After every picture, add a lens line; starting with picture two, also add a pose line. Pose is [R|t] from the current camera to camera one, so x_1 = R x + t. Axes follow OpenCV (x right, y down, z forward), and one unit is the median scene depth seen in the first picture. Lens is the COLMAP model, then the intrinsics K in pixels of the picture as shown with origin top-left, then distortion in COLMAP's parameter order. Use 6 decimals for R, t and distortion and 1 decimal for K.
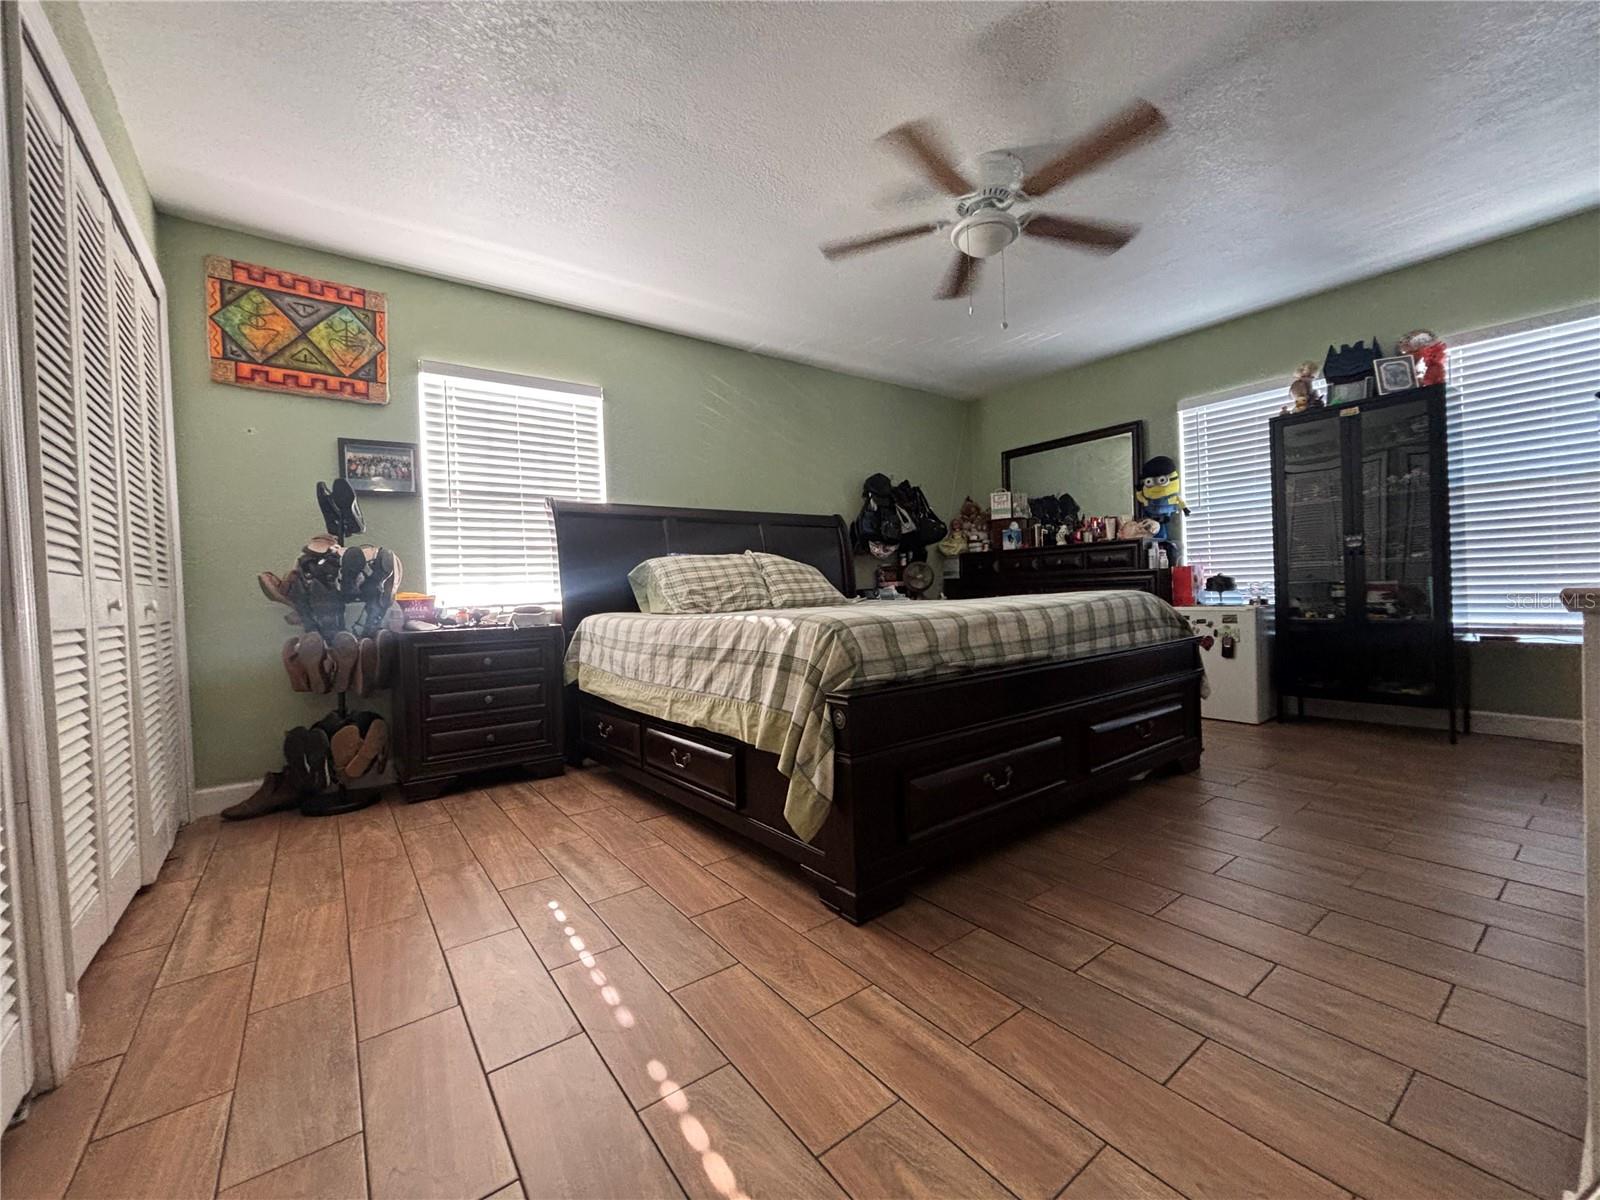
lens RADIAL K [[647.4, 0, 793.0], [0, 647.4, 600.9], [0, 0, 1]] dist [0.003334, 0.000467]
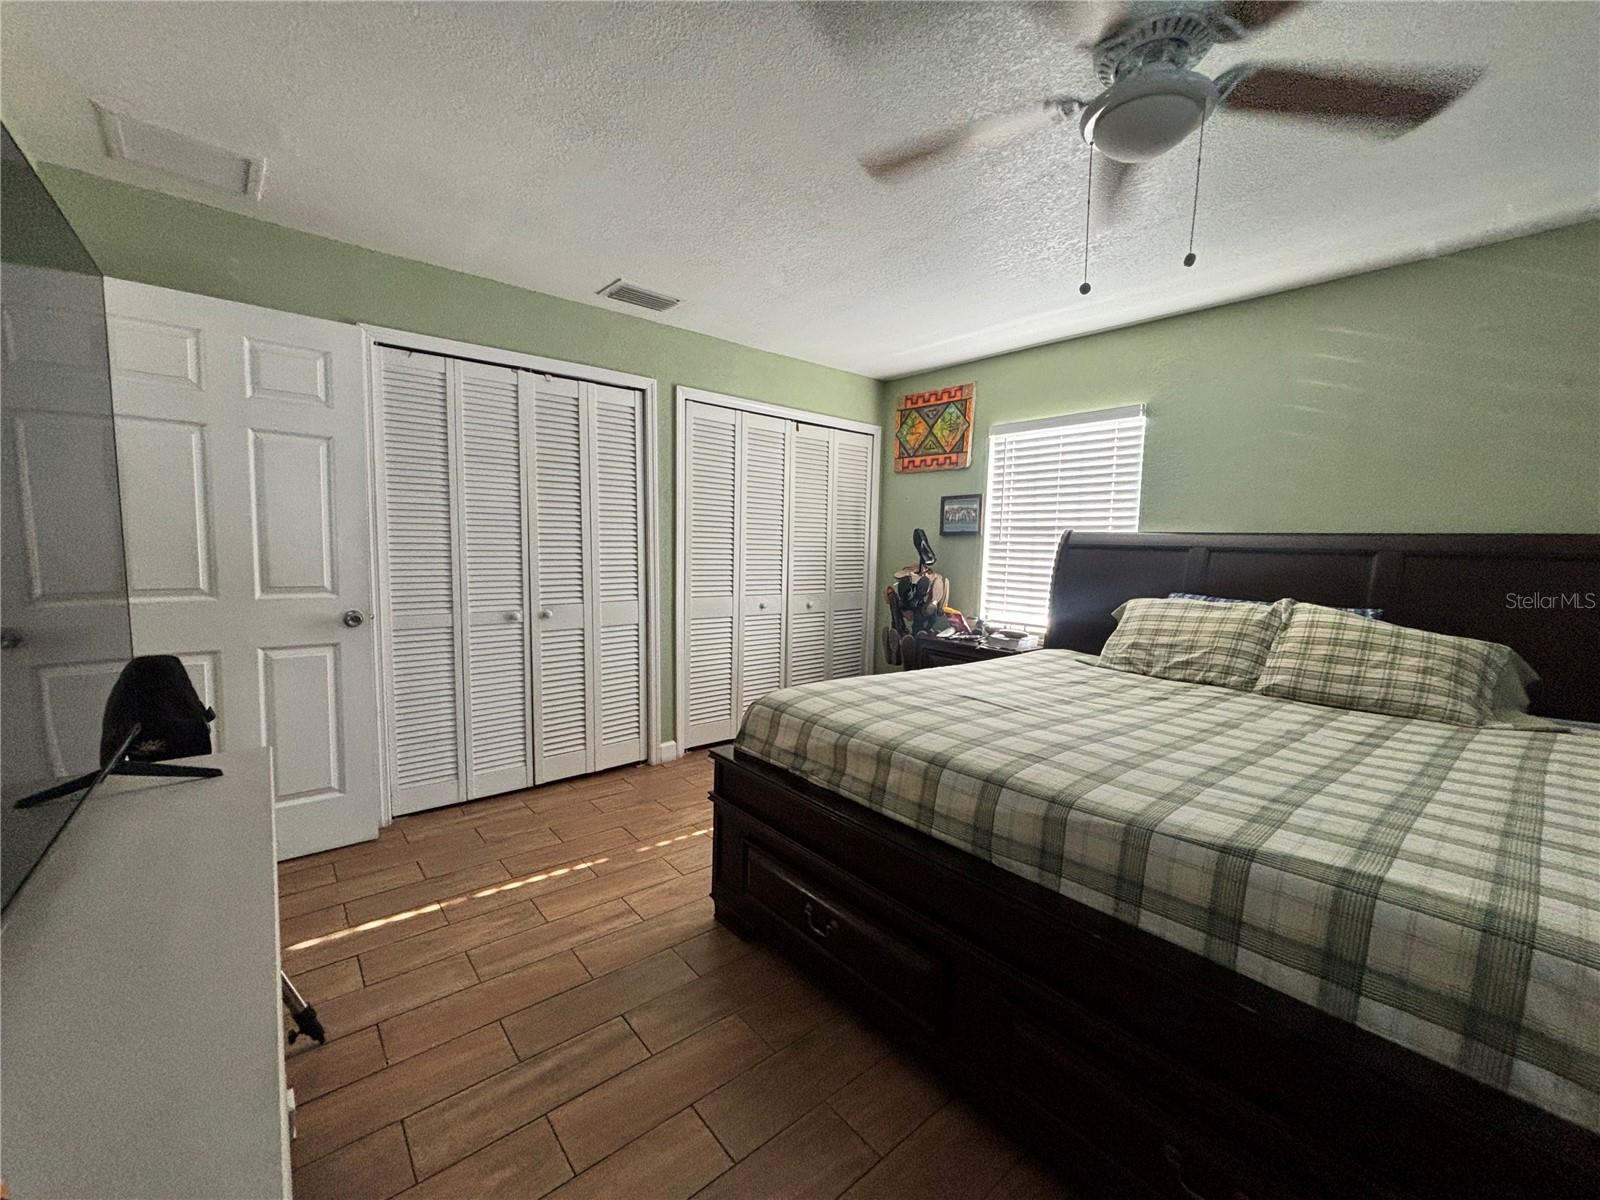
lens RADIAL K [[647.4, 0, 793.2], [0, 647.4, 605.2], [0, 0, 1]] dist [0.003334, 0.000467]
pose [[0.063107, 0.128030, -0.989760, 0.738289], [-0.042662, 0.991177, 0.125493, -0.174635], [0.997095, 0.034305, 0.068012, 0.565363]]
